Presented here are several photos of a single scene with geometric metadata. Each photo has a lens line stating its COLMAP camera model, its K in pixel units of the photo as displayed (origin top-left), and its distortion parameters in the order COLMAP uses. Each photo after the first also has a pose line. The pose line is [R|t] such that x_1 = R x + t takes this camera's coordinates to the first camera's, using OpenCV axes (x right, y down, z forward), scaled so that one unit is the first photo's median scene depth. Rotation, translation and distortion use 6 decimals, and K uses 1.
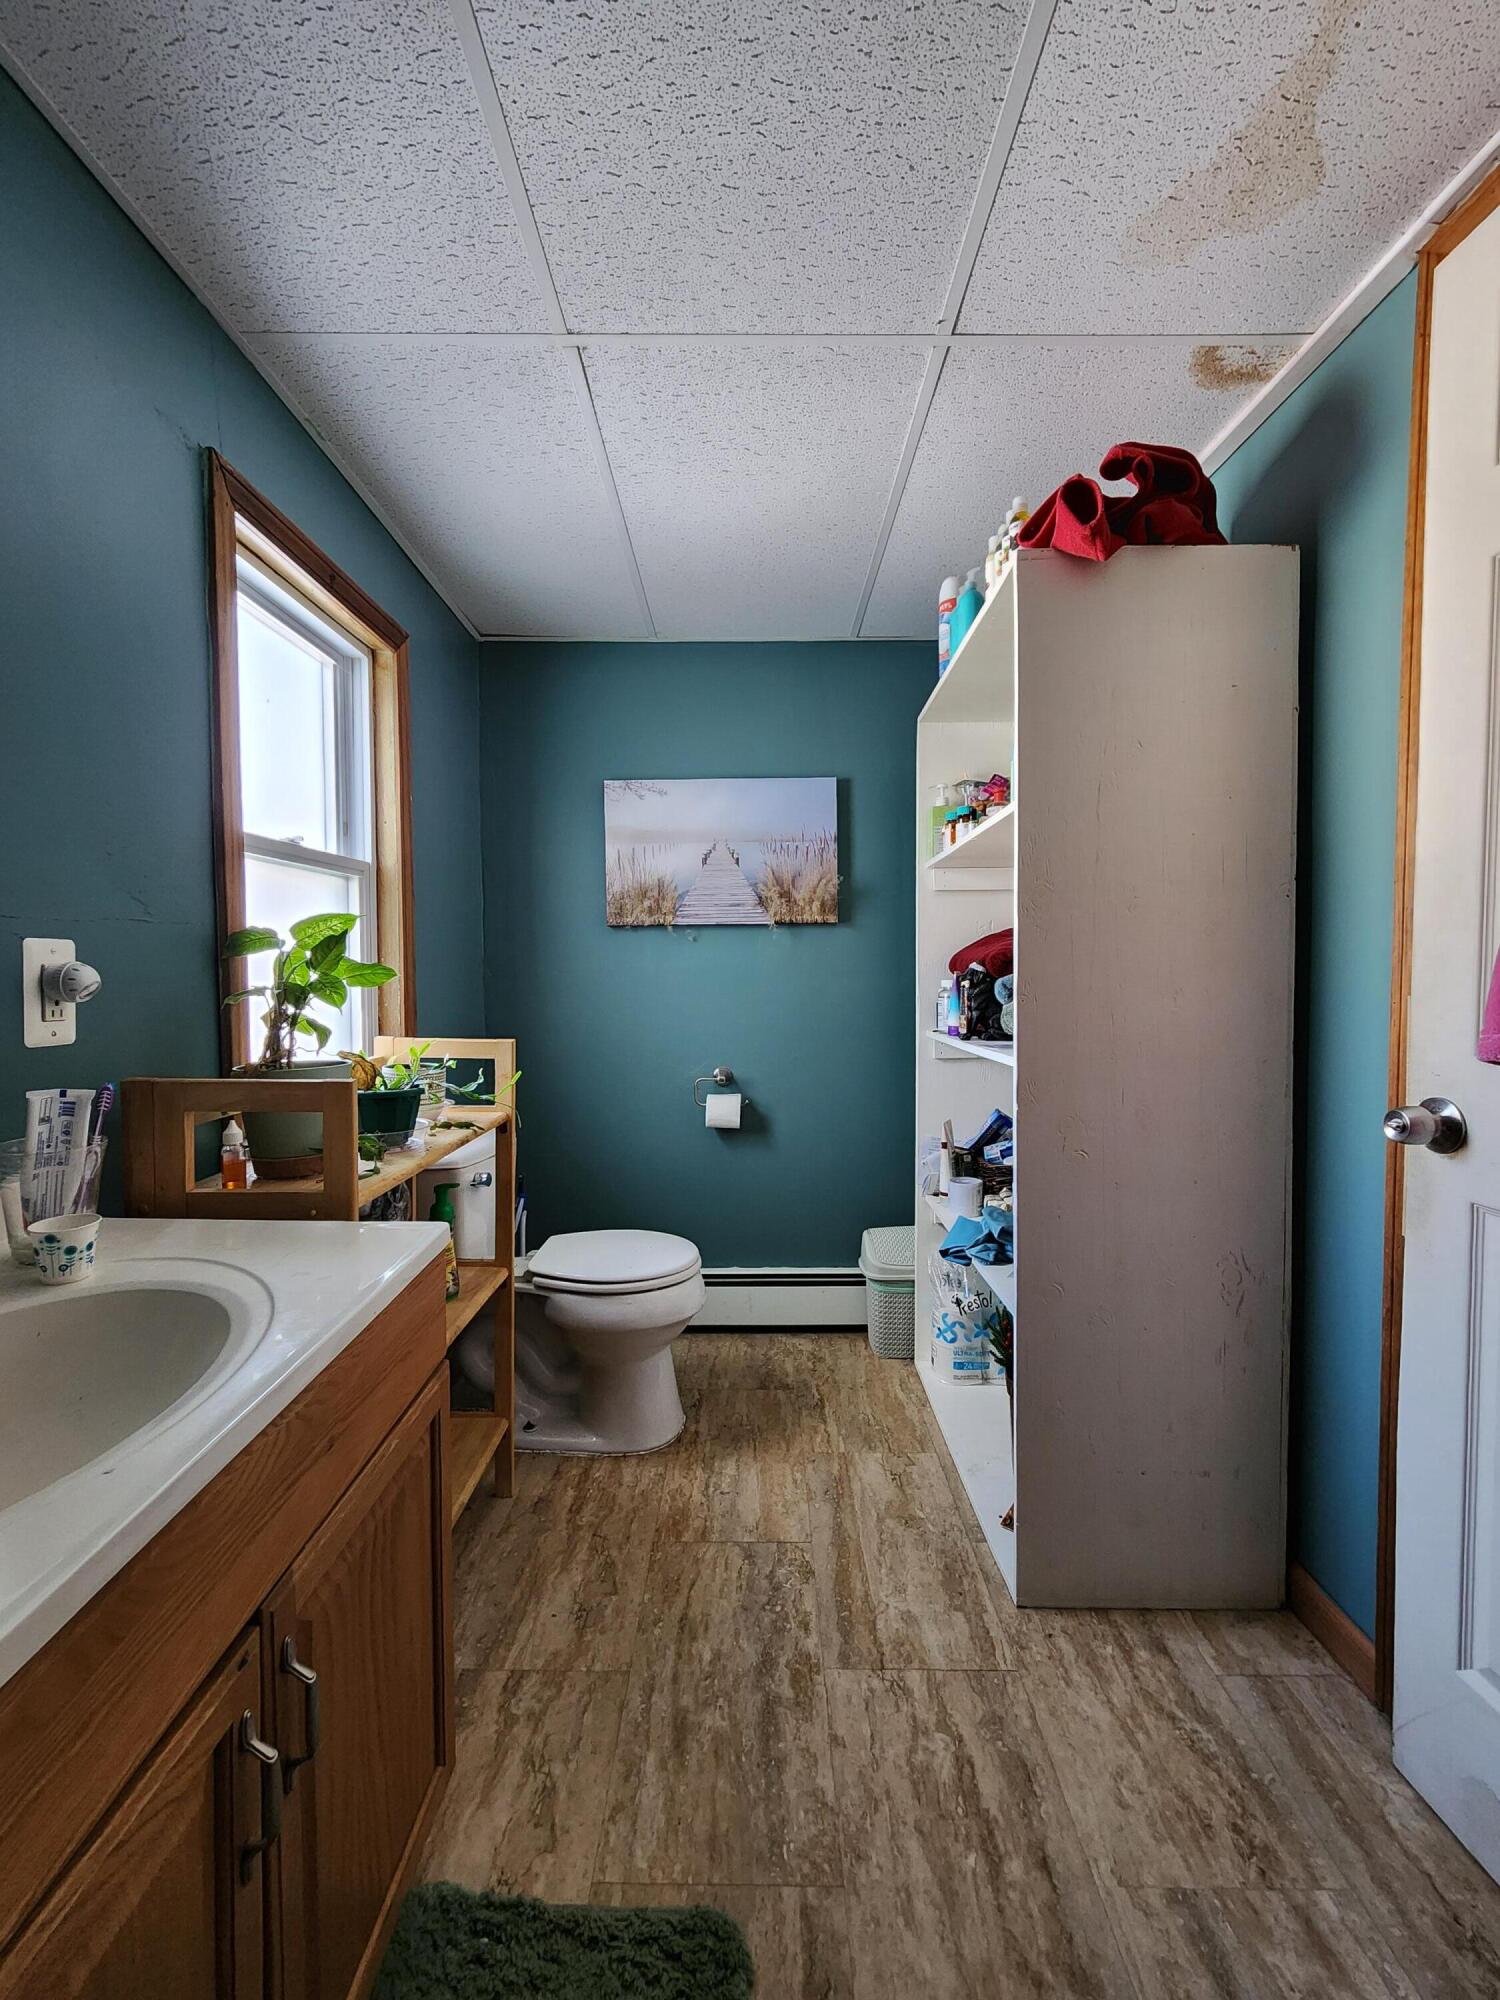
lens RADIAL K [[828.4, 0, 753.4], [0, 828.4, 1010.4], [0, 0, 1]] dist [-0.002315, 0.003463]
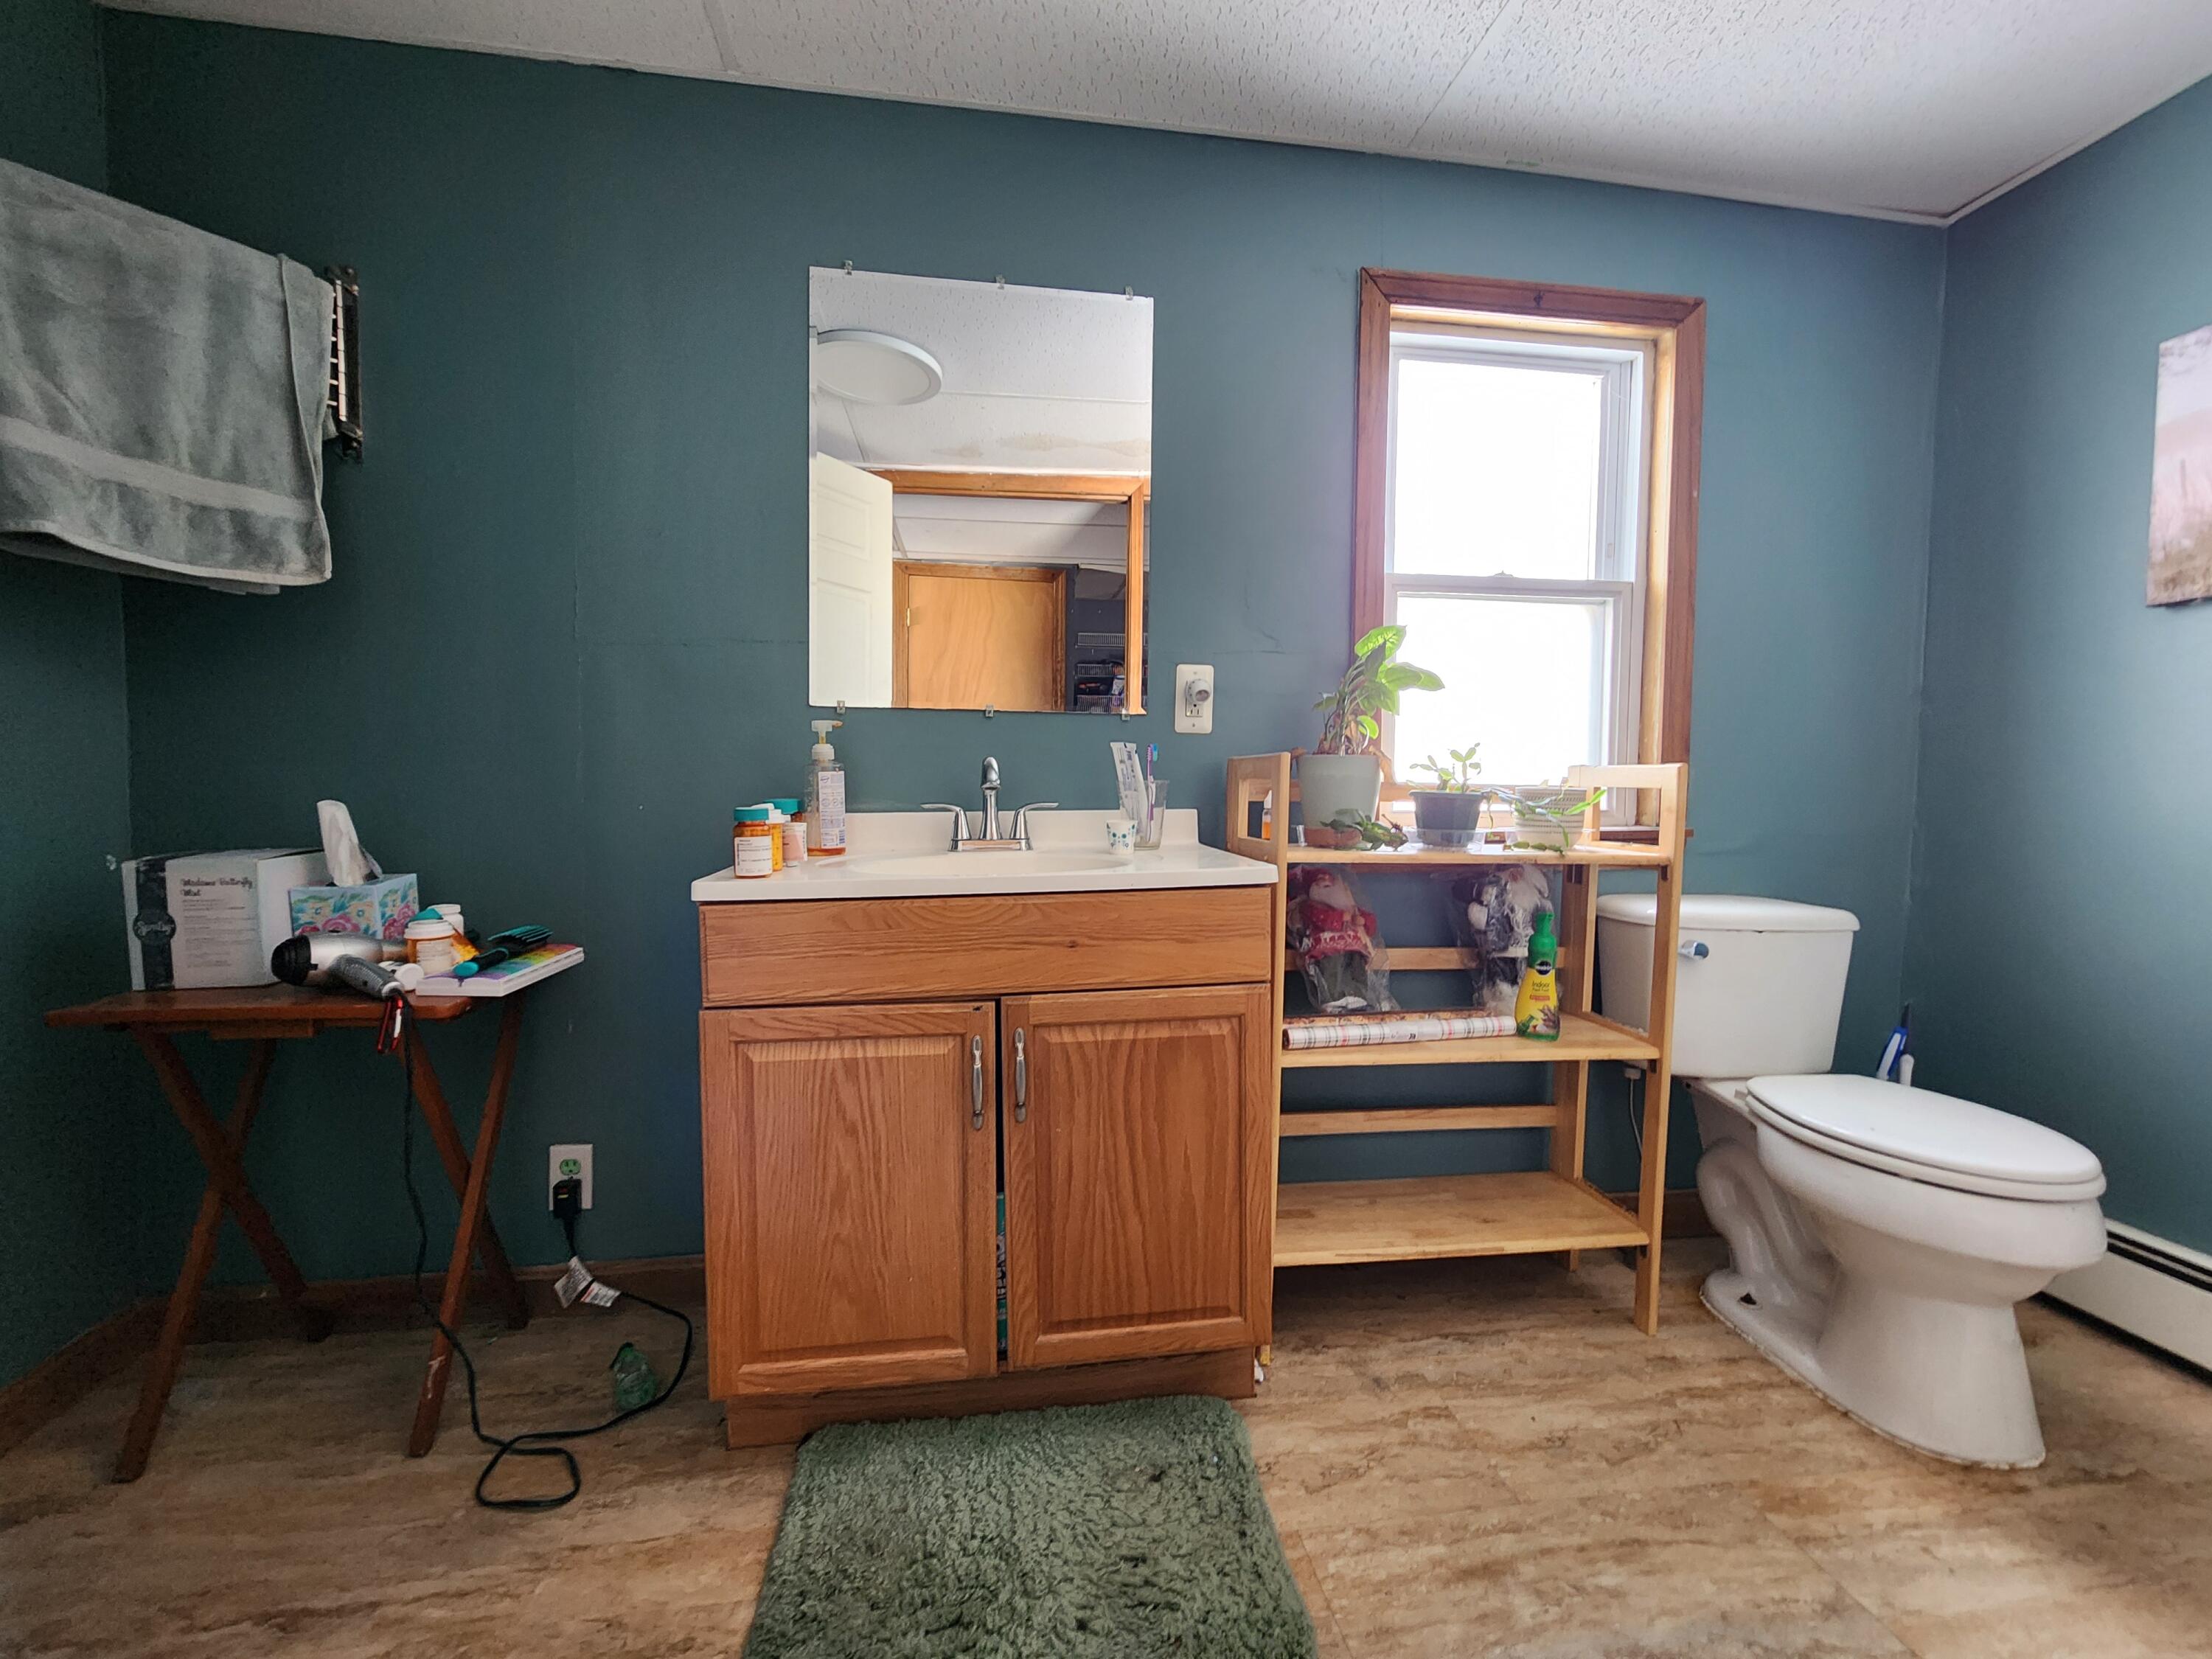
lens RADIAL K [[916.2, 0, 1106.0], [0, 916.2, 829.5], [0, 0, 1]] dist [-0.002315, 0.003463]
pose [[0.156371, 0.047928, -0.986535, 0.603541], [-0.059213, 0.997480, 0.039074, 0.117183], [0.985922, 0.052305, 0.158815, 0.392836]]
